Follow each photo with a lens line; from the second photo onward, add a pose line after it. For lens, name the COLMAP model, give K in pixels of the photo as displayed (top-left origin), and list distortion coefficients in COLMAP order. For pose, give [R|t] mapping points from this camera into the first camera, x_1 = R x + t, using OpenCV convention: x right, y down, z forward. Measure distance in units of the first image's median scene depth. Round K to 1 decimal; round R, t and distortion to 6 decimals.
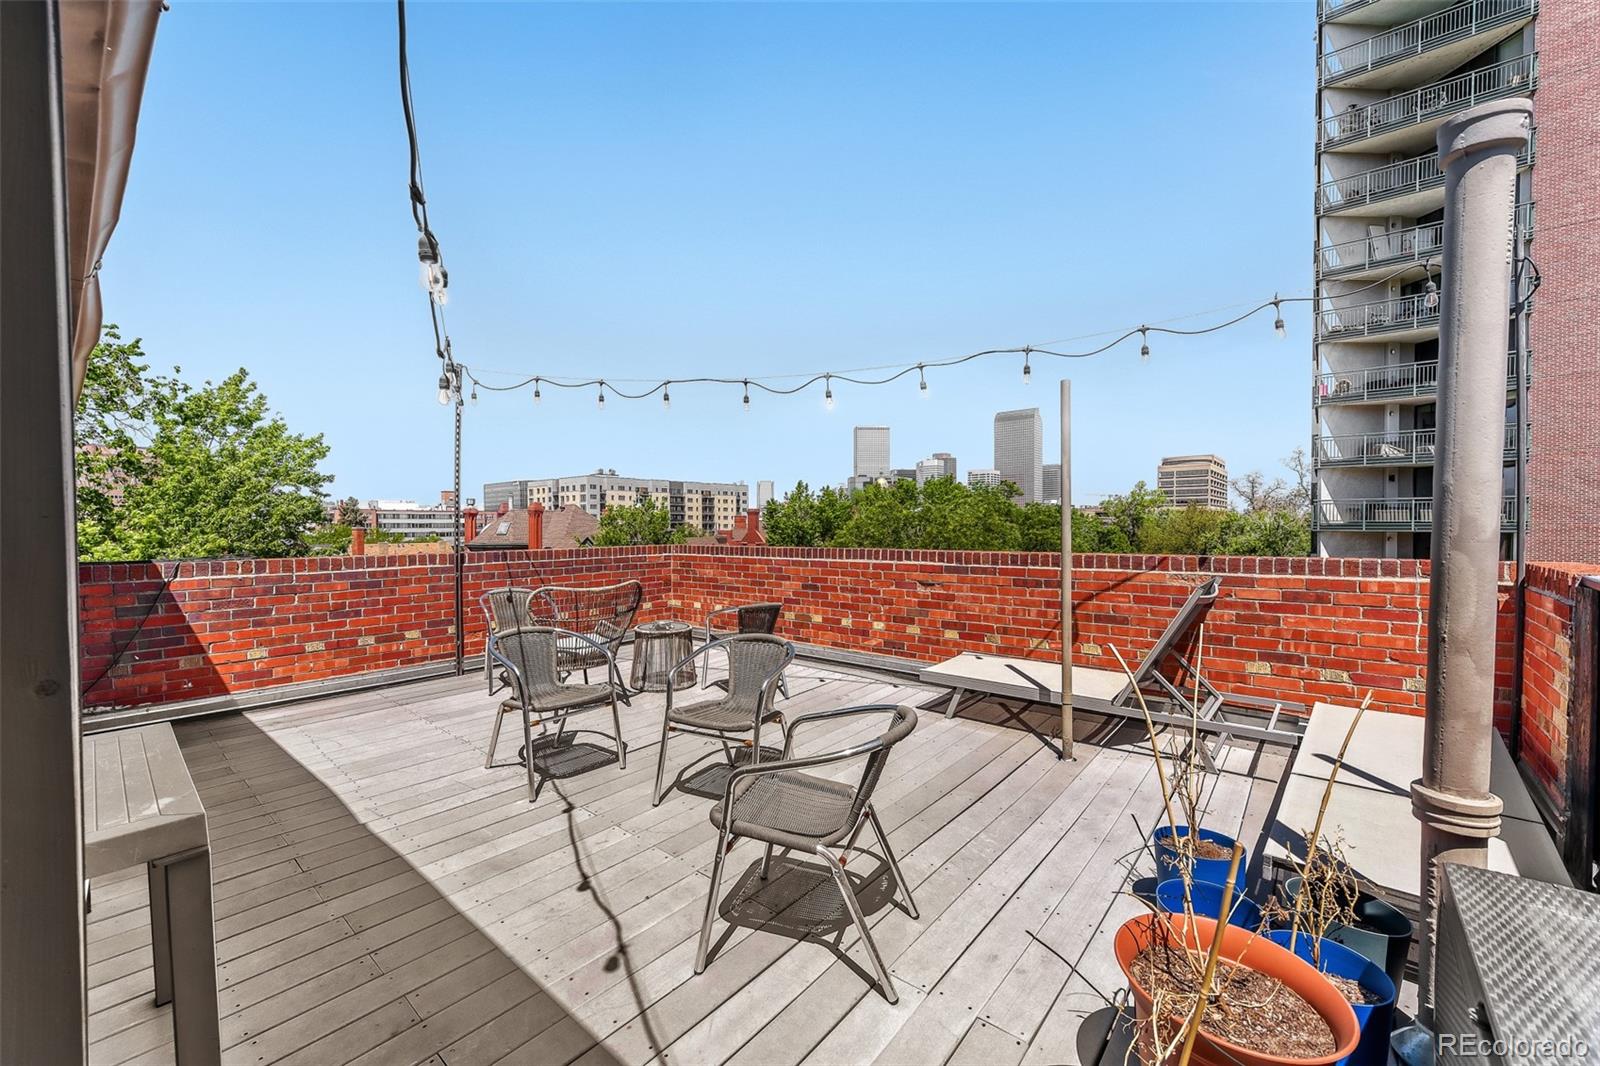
lens RADIAL K [[638.3, 0, 799.9], [0, 638.3, 515.6], [0, 0, 1]] dist [0.011193, -0.000318]
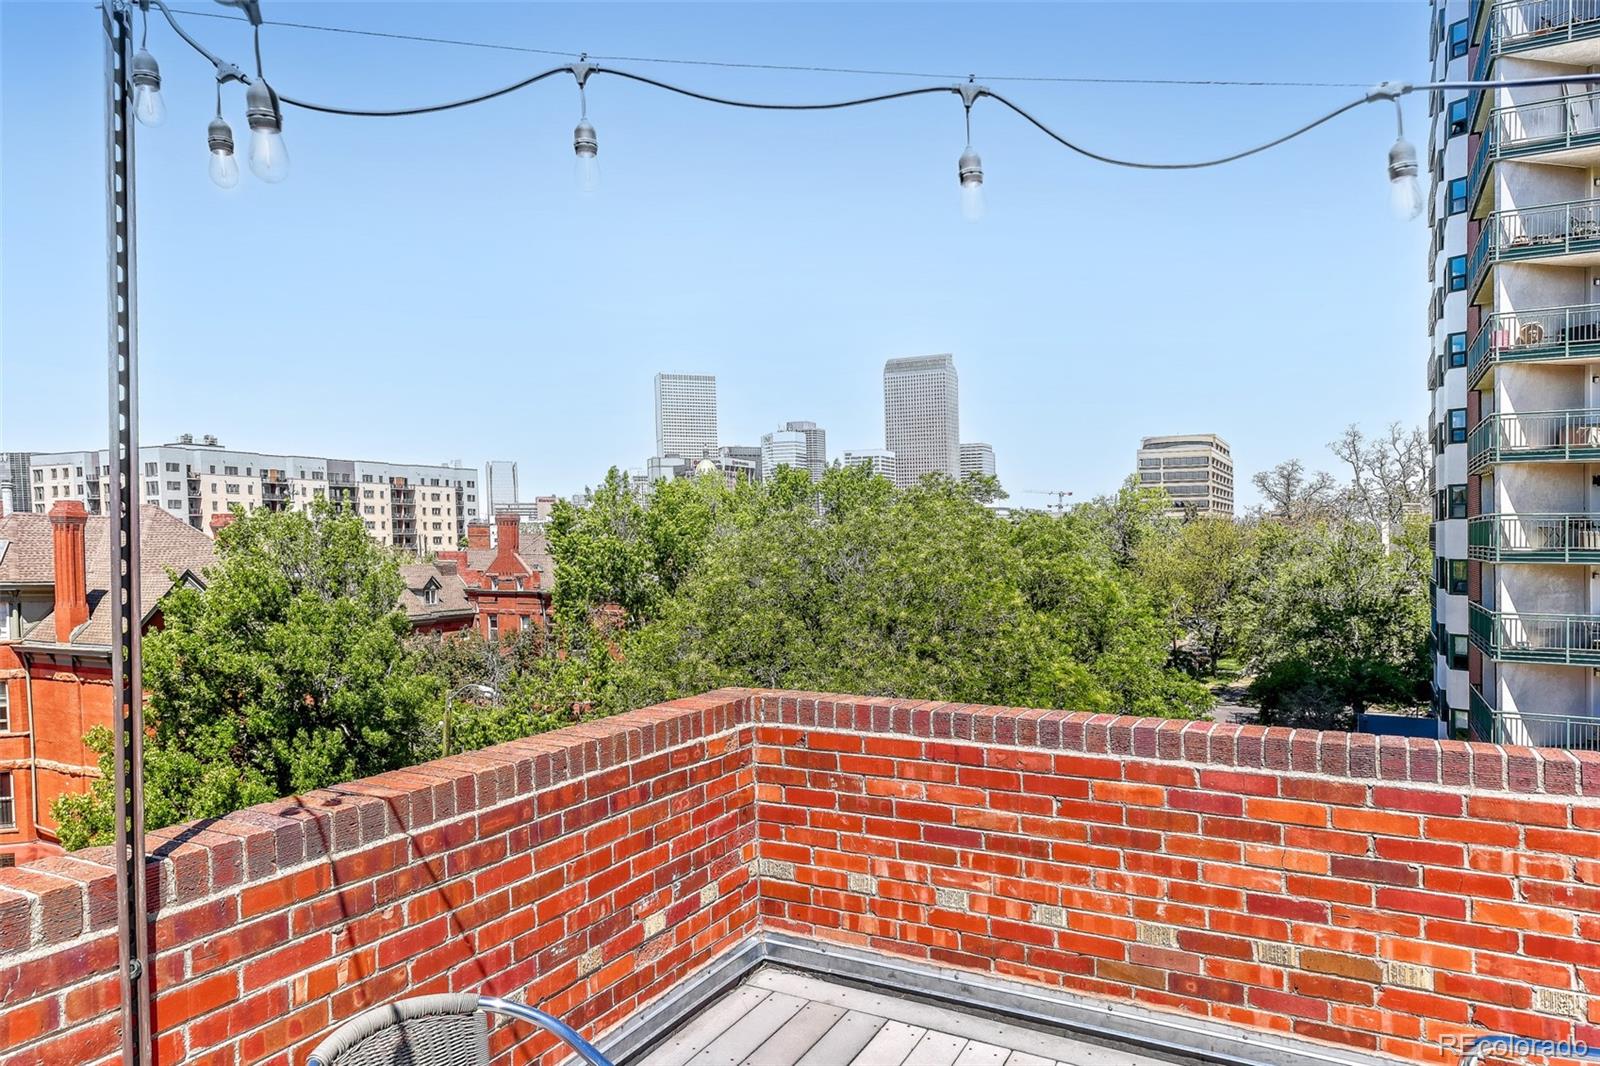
lens RADIAL K [[1045.3, 0, 800.2], [0, 1045.3, 563.1], [0, 0, 1]] dist [0.025317, 0.006412]
pose [[0.974671, -0.005447, 0.223578, -0.080907], [-0.003437, 0.999220, 0.039329, -0.012524], [-0.223618, -0.039102, 0.973892, 0.123885]]
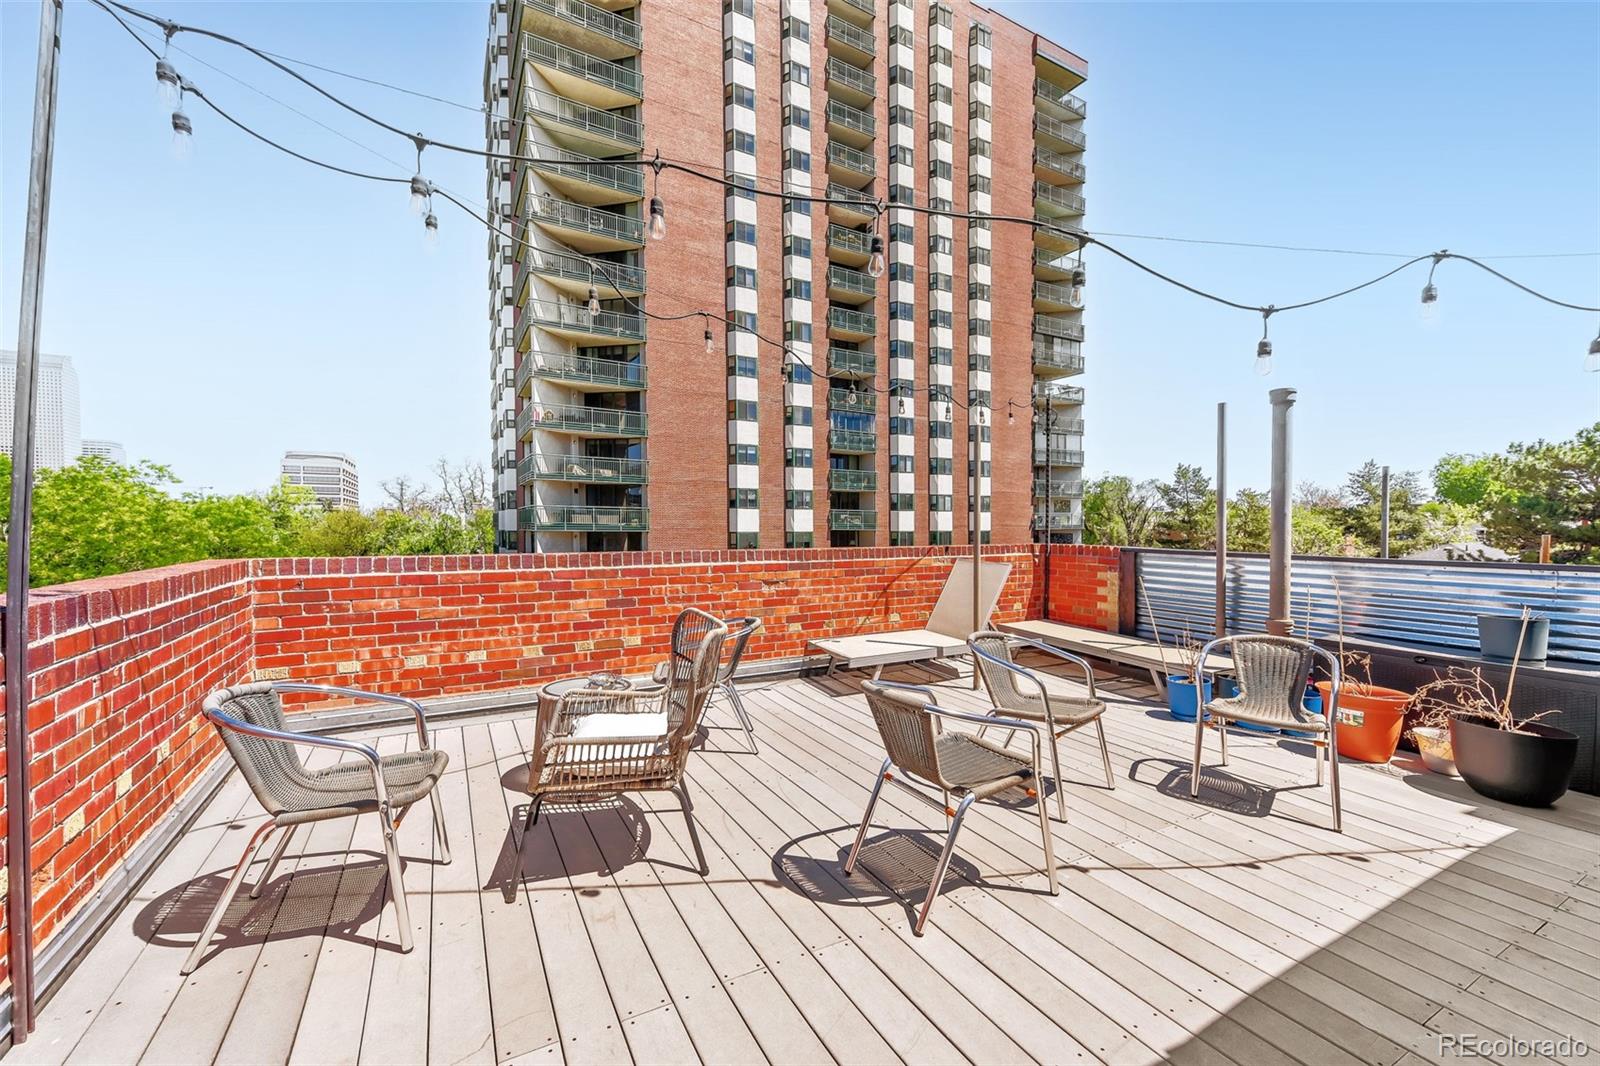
lens RADIAL K [[638.3, 0, 782.1], [0, 638.3, 514.3], [0, 0, 1]] dist [0.011193, -0.000318]
pose [[0.352604, 0.022335, 0.935506, -0.141126], [-0.019801, 0.999669, -0.016403, 0.002830], [-0.935563, -0.012740, 0.352930, 0.118592]]
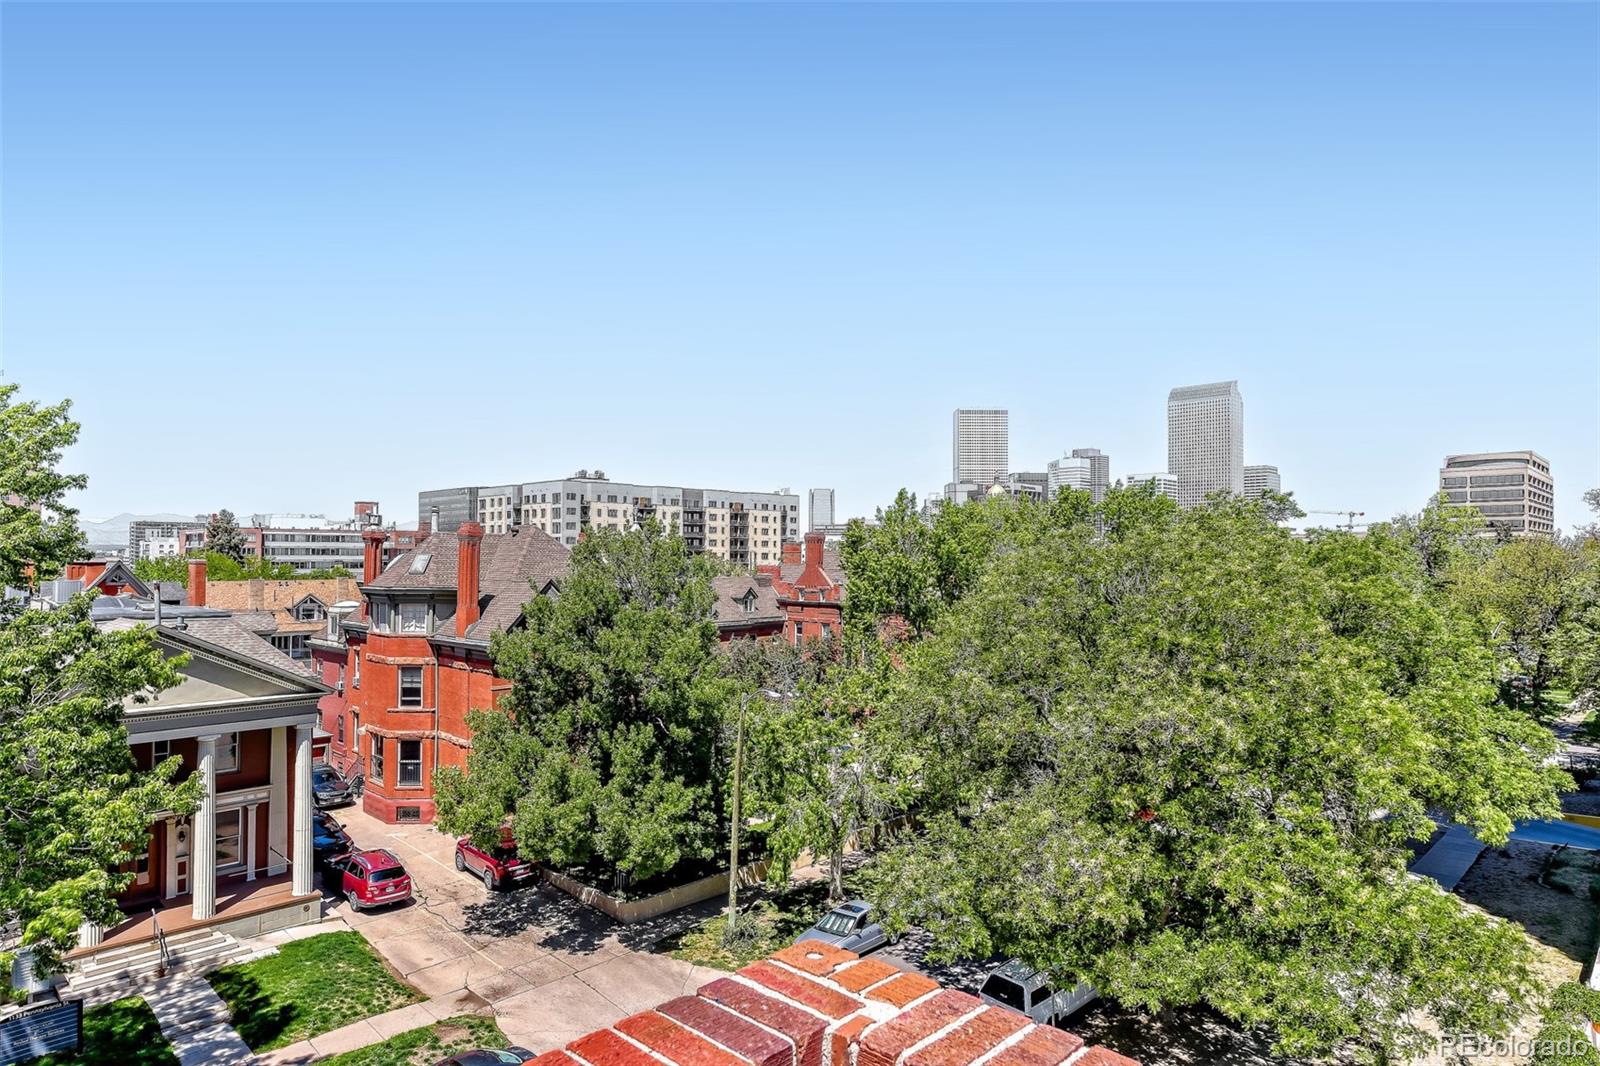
lens RADIAL K [[924.8, 0, 841.3], [0, 924.8, 593.0], [0, 0, 1]] dist [-0.000839, 0.001450]
pose [[0.999495, 0.008179, -0.030709, -0.051391], [-0.006398, 0.998316, 0.057654, -0.012420], [0.031129, -0.057428, 0.997864, 0.223202]]
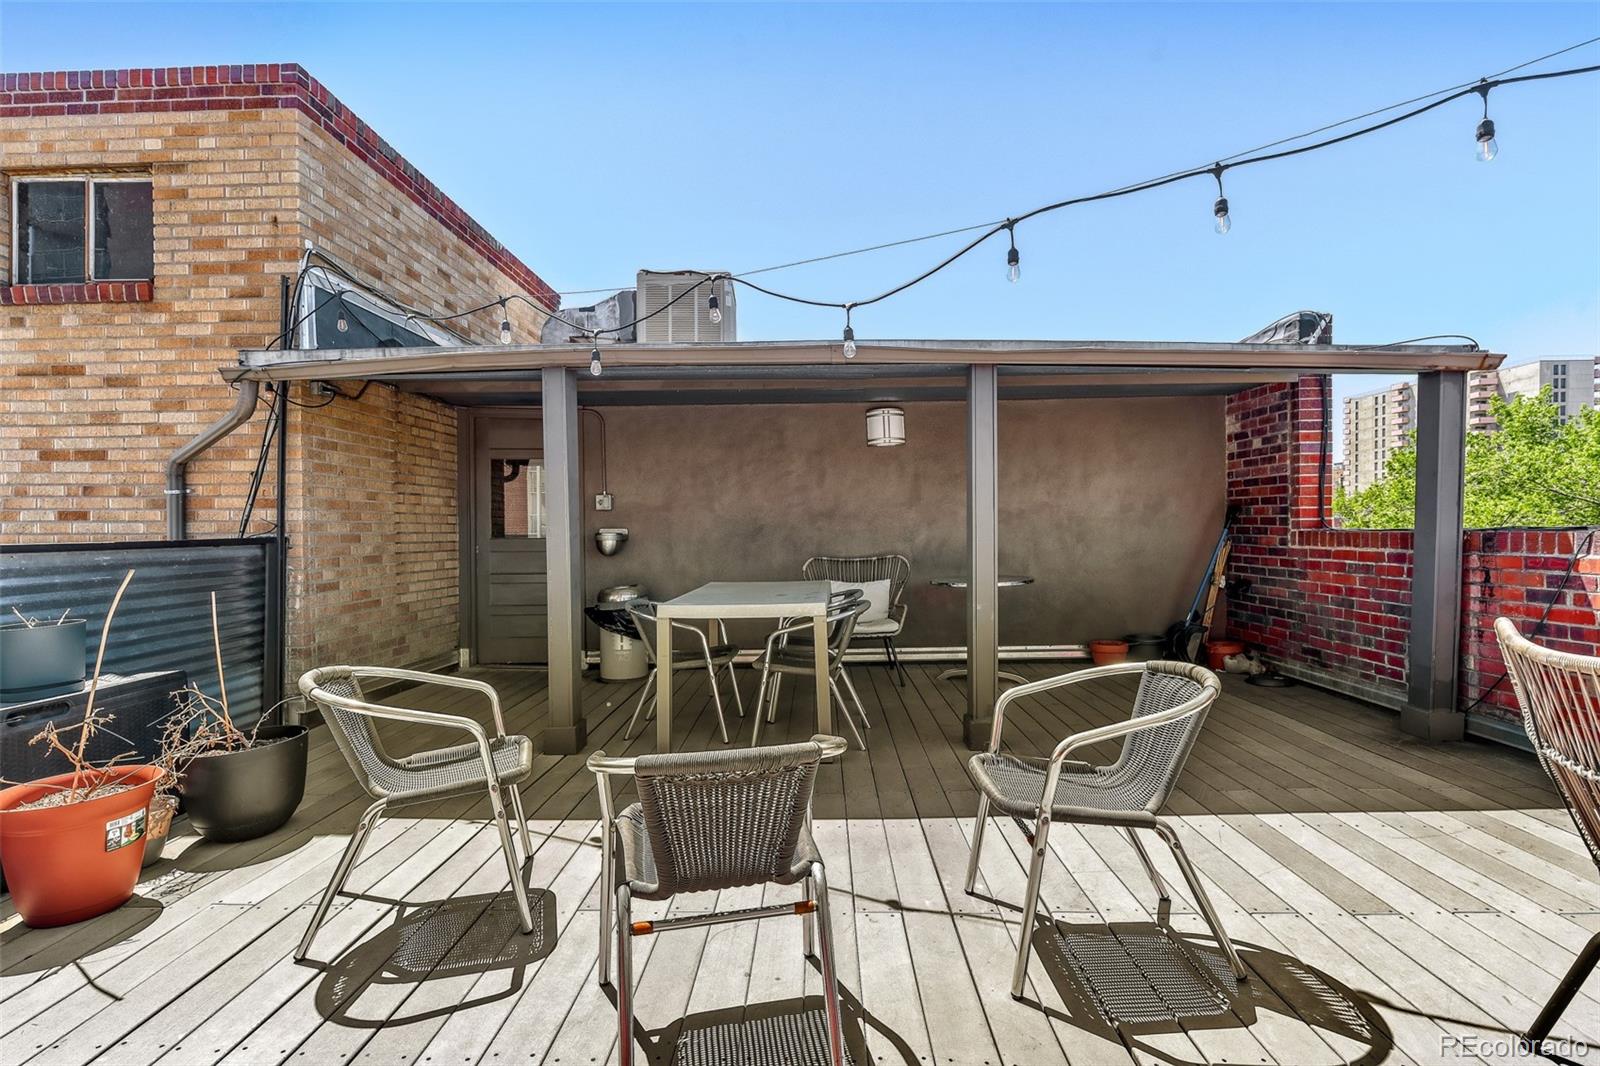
lens RADIAL K [[727.7, 0, 802.8], [0, 727.7, 530.2], [0, 0, 1]] dist [0.014879, 0.000138]
pose [[-0.779274, 0.020258, -0.626356, 0.020052], [0.023067, 0.999727, 0.003635, 0.007834], [0.626258, -0.011616, -0.779529, 0.169197]]
